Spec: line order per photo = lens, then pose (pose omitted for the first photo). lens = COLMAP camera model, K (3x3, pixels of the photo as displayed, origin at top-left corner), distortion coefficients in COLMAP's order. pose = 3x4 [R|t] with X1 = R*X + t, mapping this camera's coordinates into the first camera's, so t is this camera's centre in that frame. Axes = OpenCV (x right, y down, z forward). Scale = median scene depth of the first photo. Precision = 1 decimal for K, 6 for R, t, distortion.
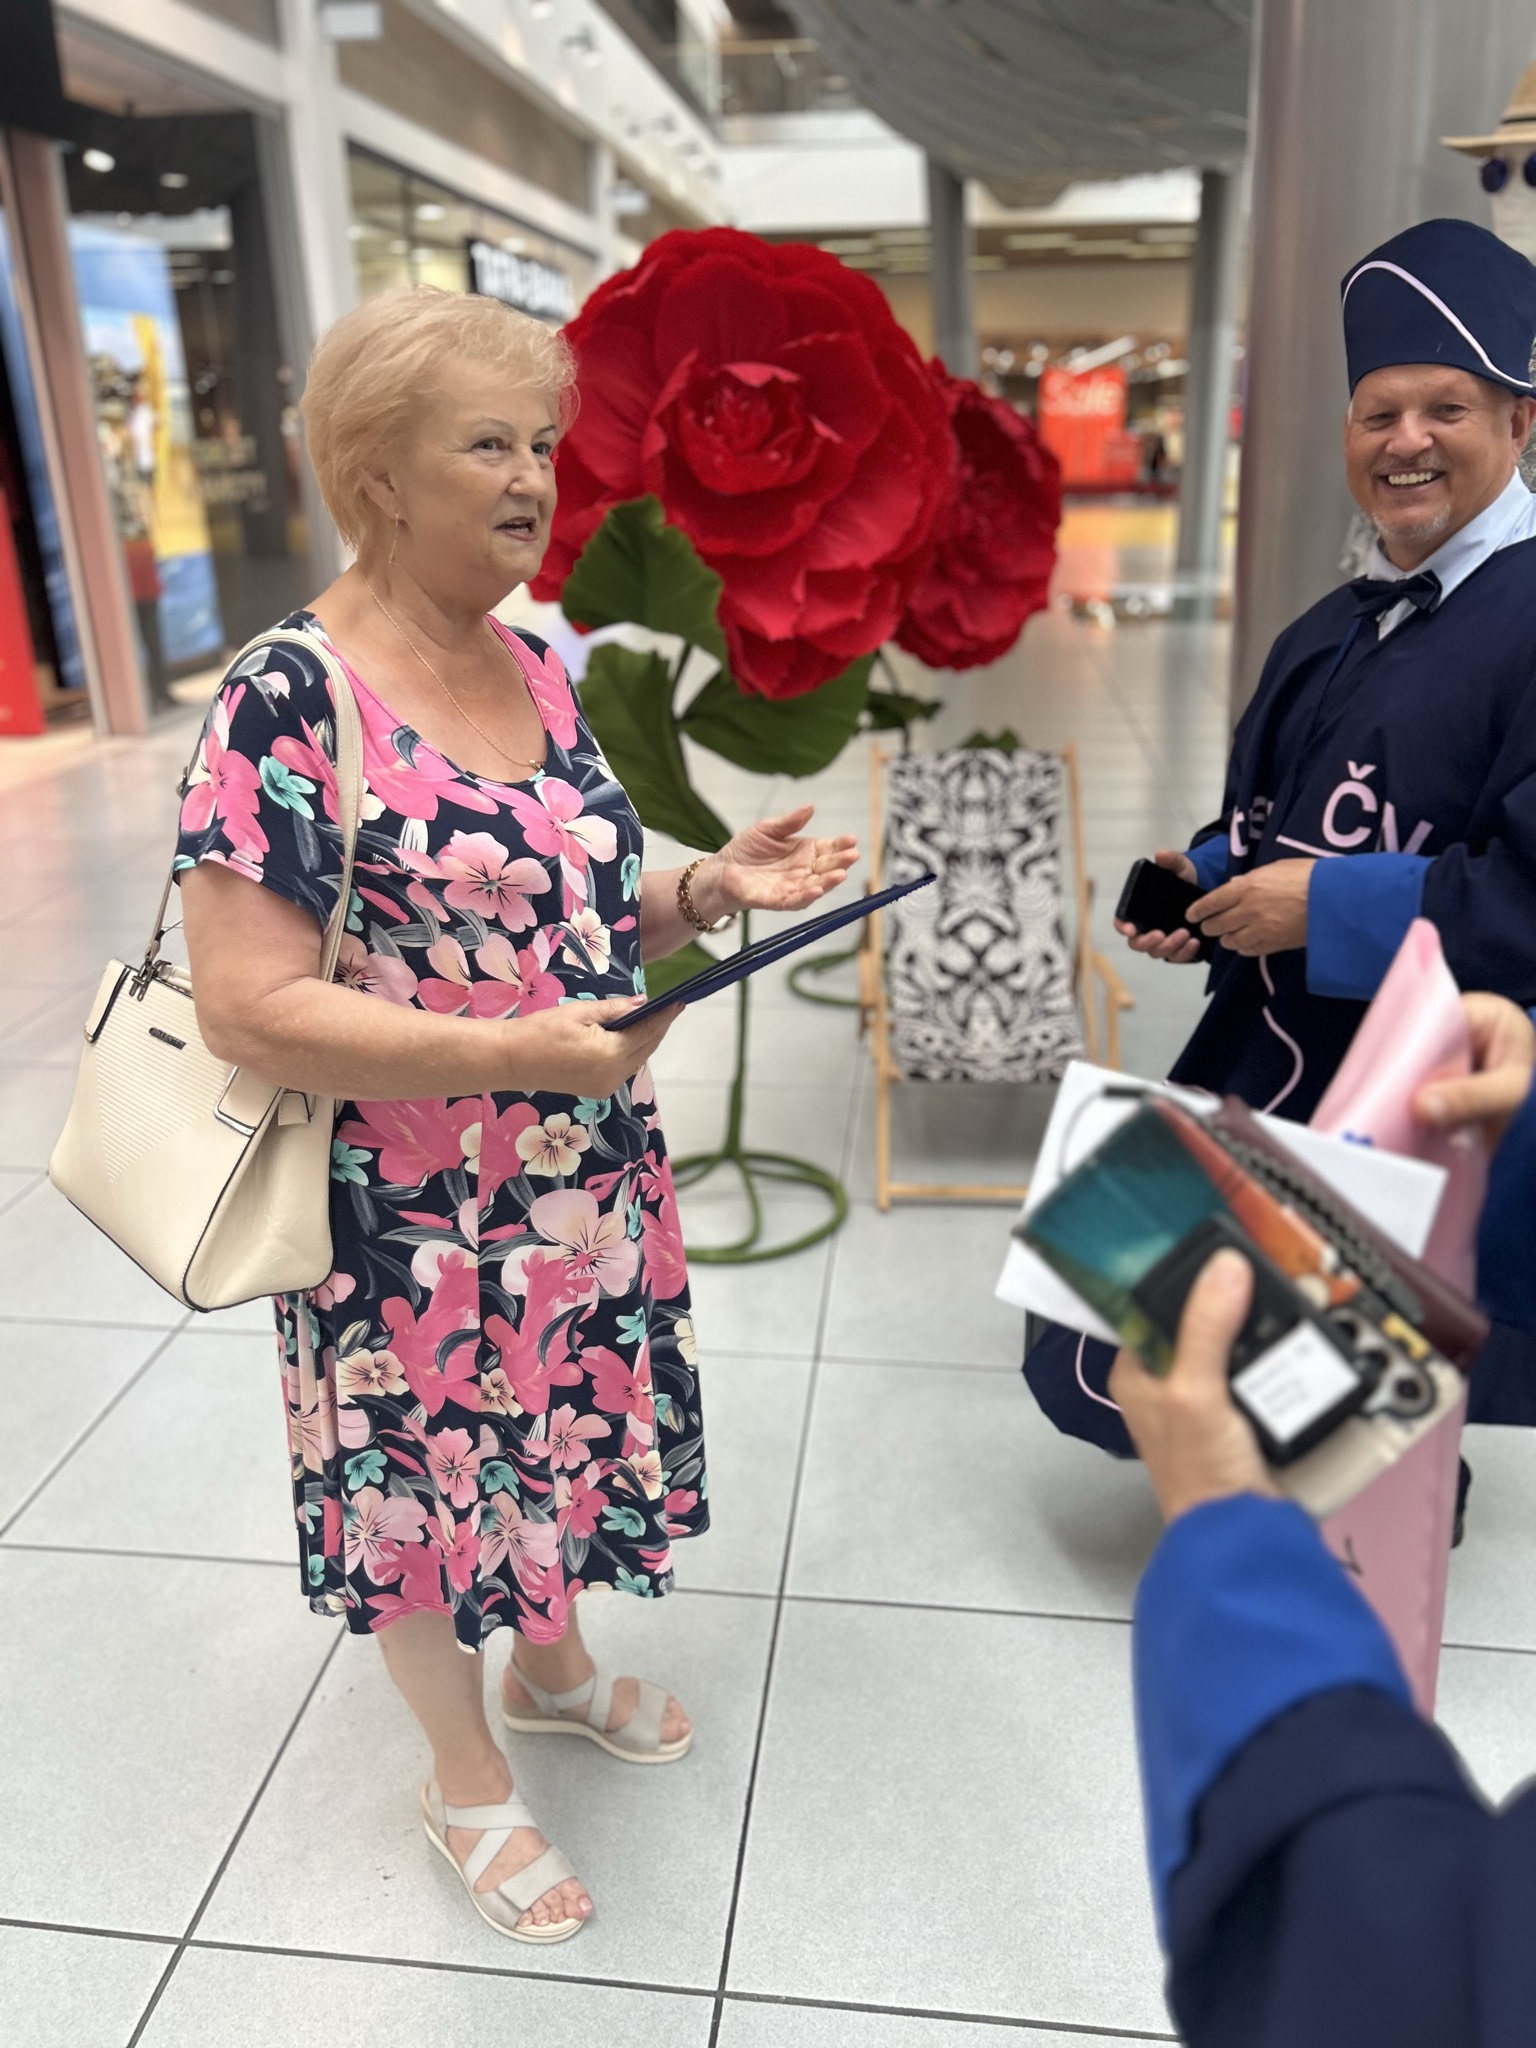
lens RADIAL K [[1537.4, 0, 770.9], [0, 1537.4, 1043.4], [0, 0, 1]] dist [0.013073, -0.024890]
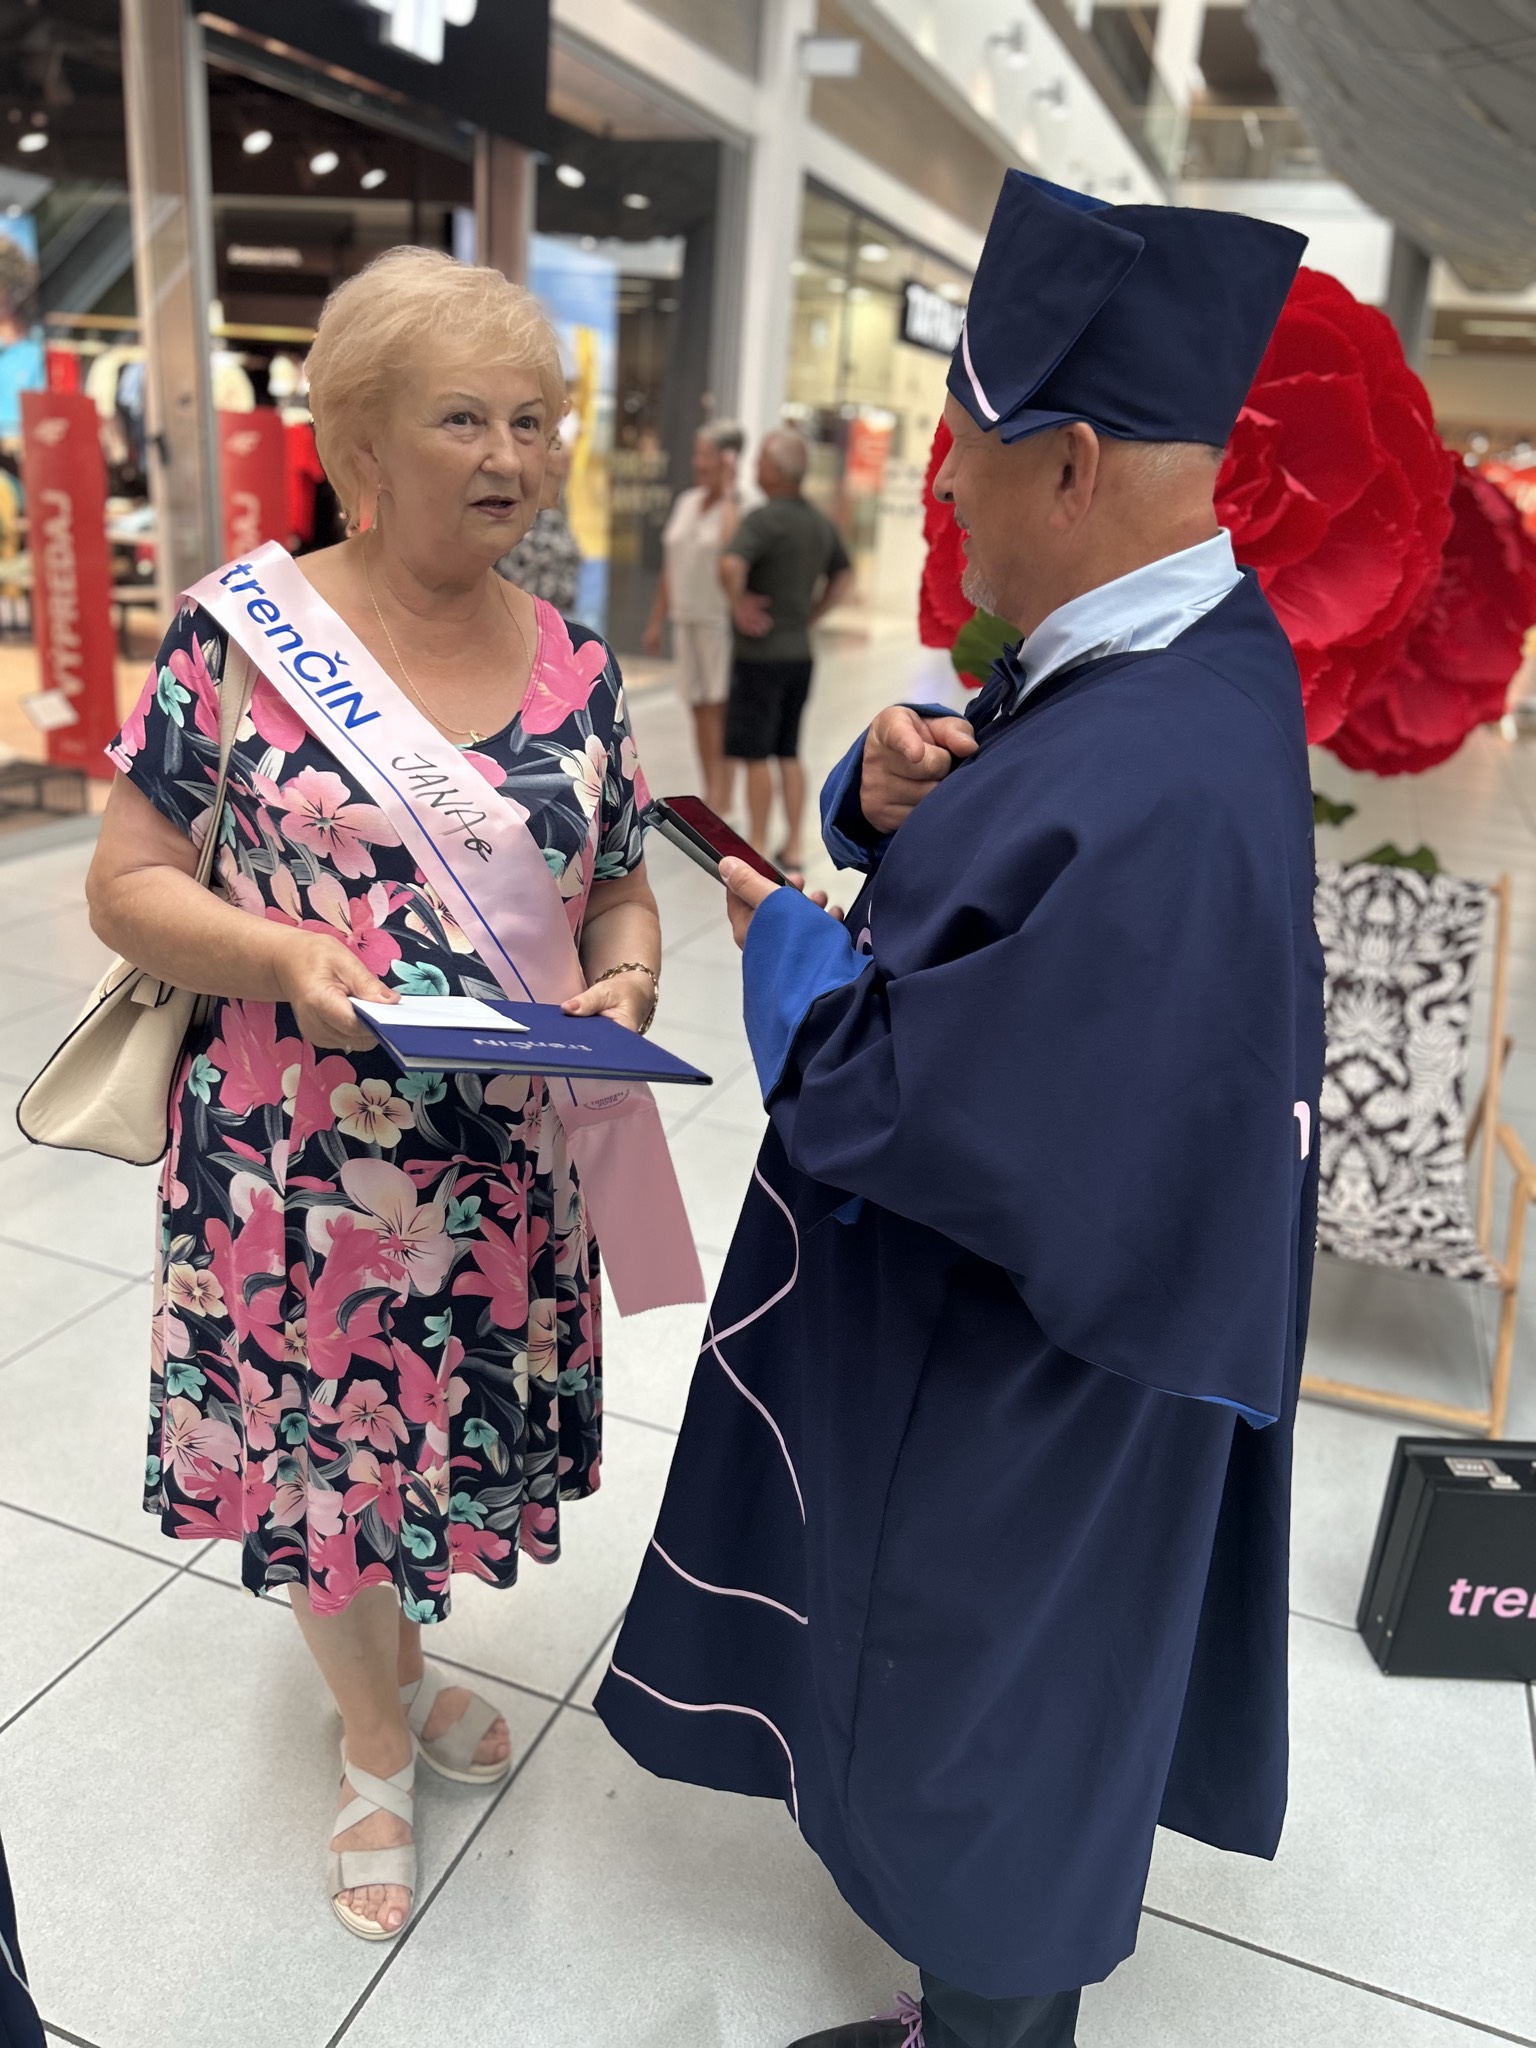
lens RADIAL K [[1537.4, 0, 768.4], [0, 1537.4, 1034.4], [0, 0, 1]] dist [0.013073, -0.024890]
pose [[0.966660, 0.164948, -0.195858, -0.019992], [-0.171446, 0.985054, -0.016579, -0.021708], [0.190196, 0.049606, 0.980492, 0.078352]]
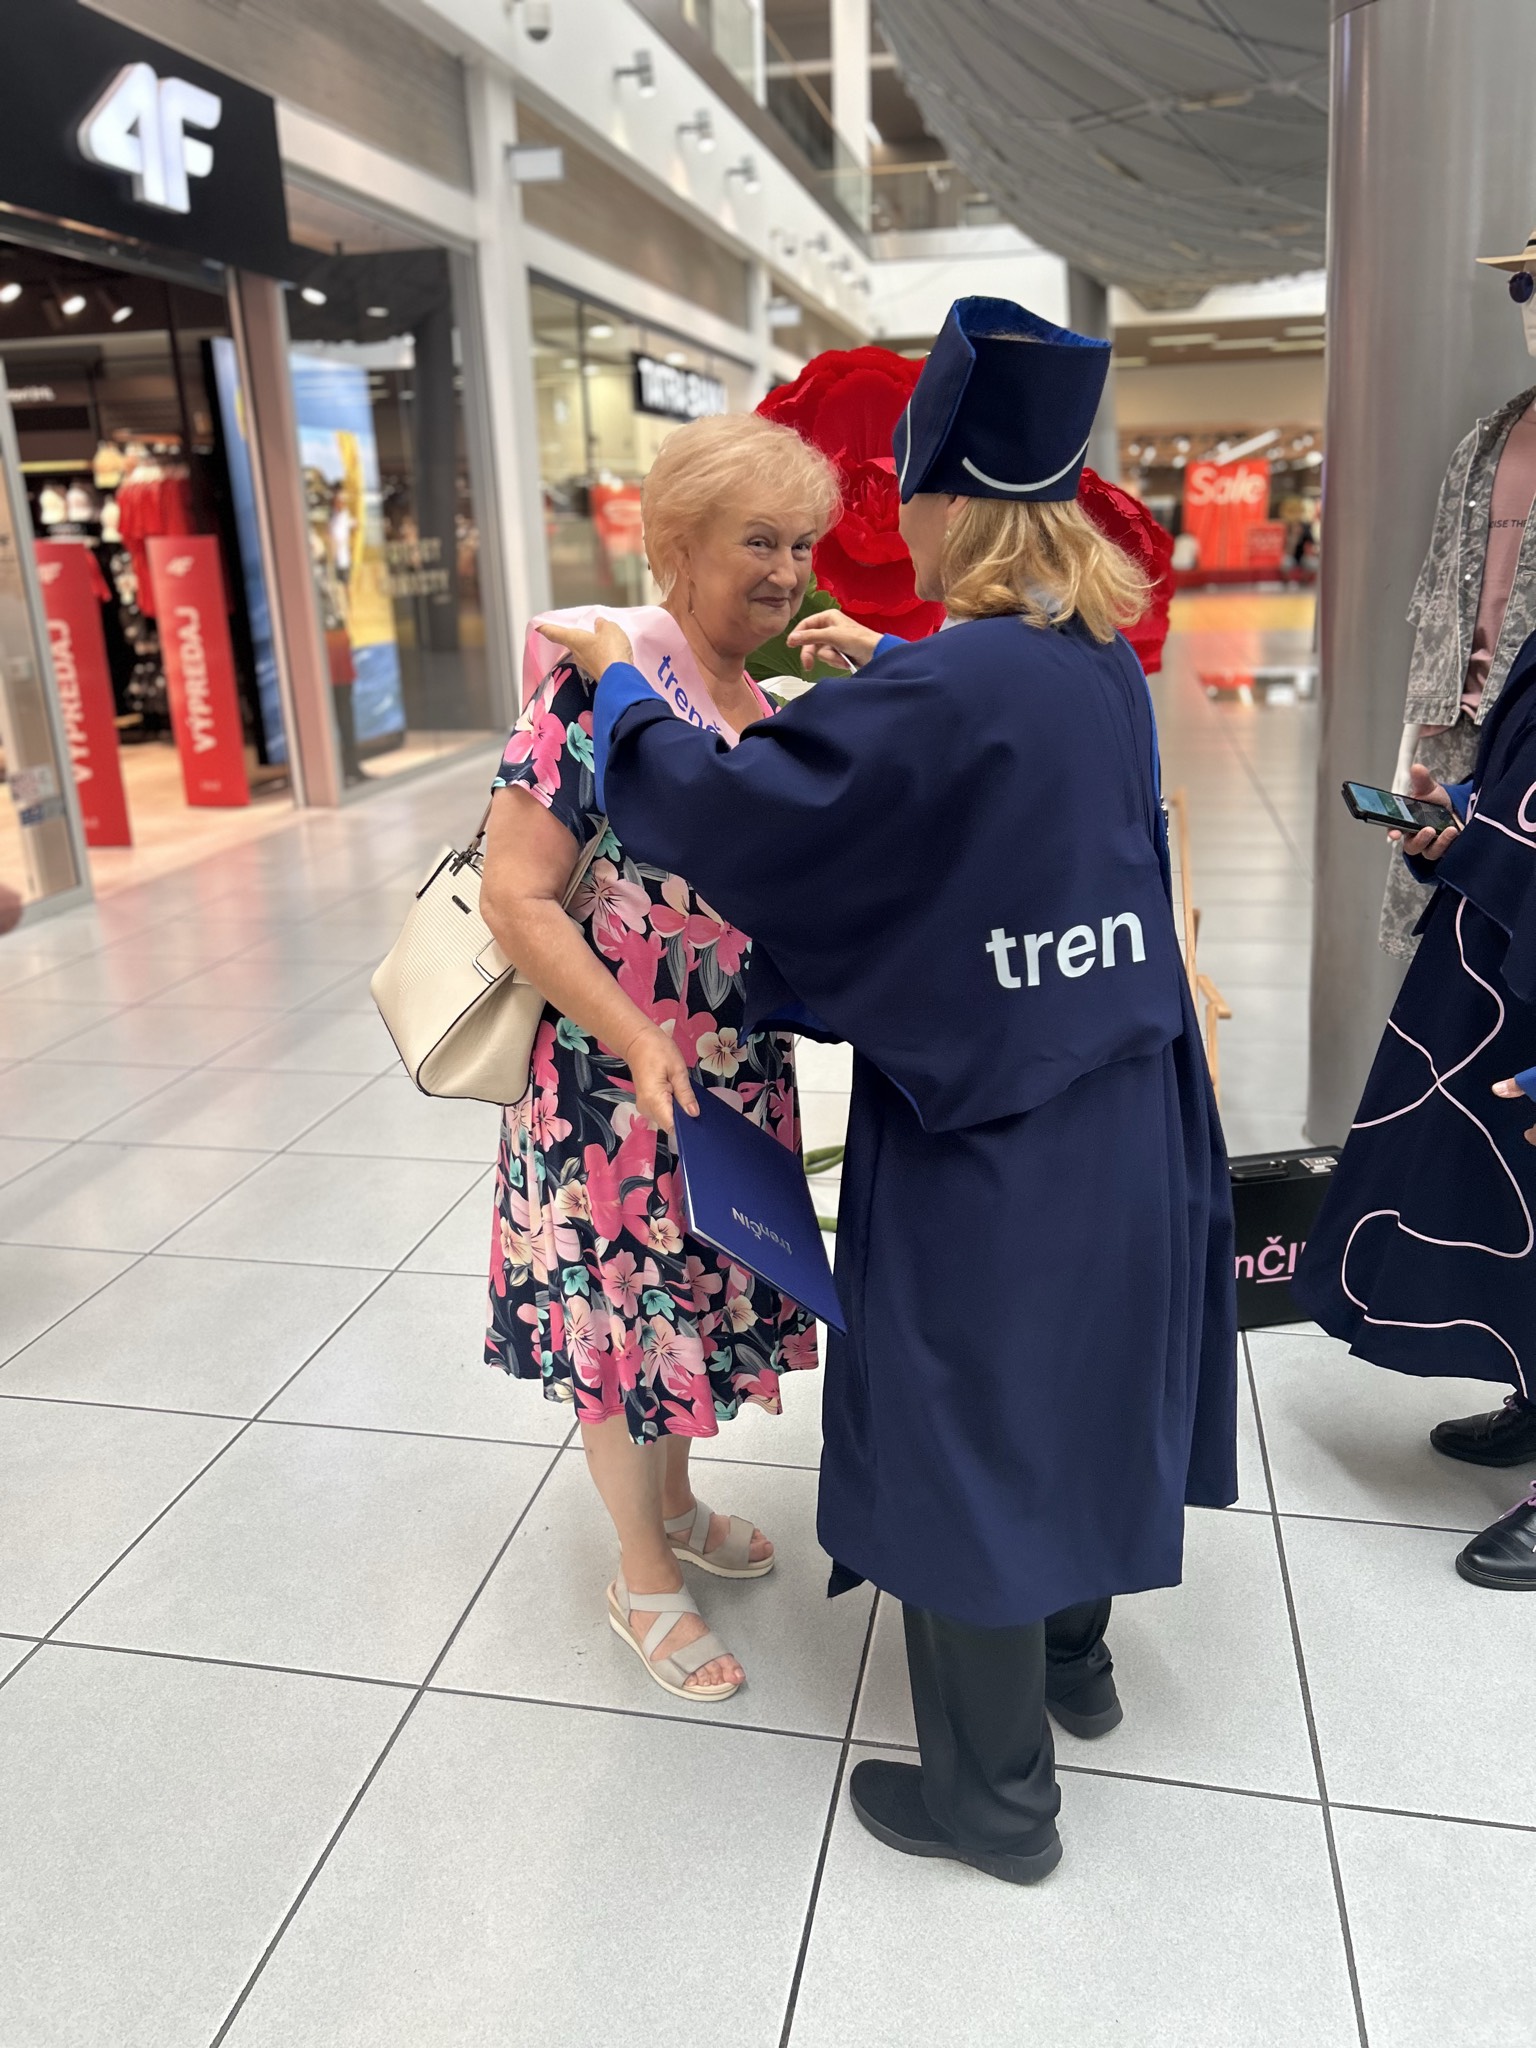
lens RADIAL K [[1537.4, 0, 758.0], [0, 1537.4, 1040.3], [0, 0, 1]] dist [0.013073, -0.024890]
pose [[0.995133, 0.014703, -0.097438, 0.003565], [-0.020295, 0.998188, -0.056647, 0.051003], [0.096429, 0.058349, 0.993628, -0.112394]]
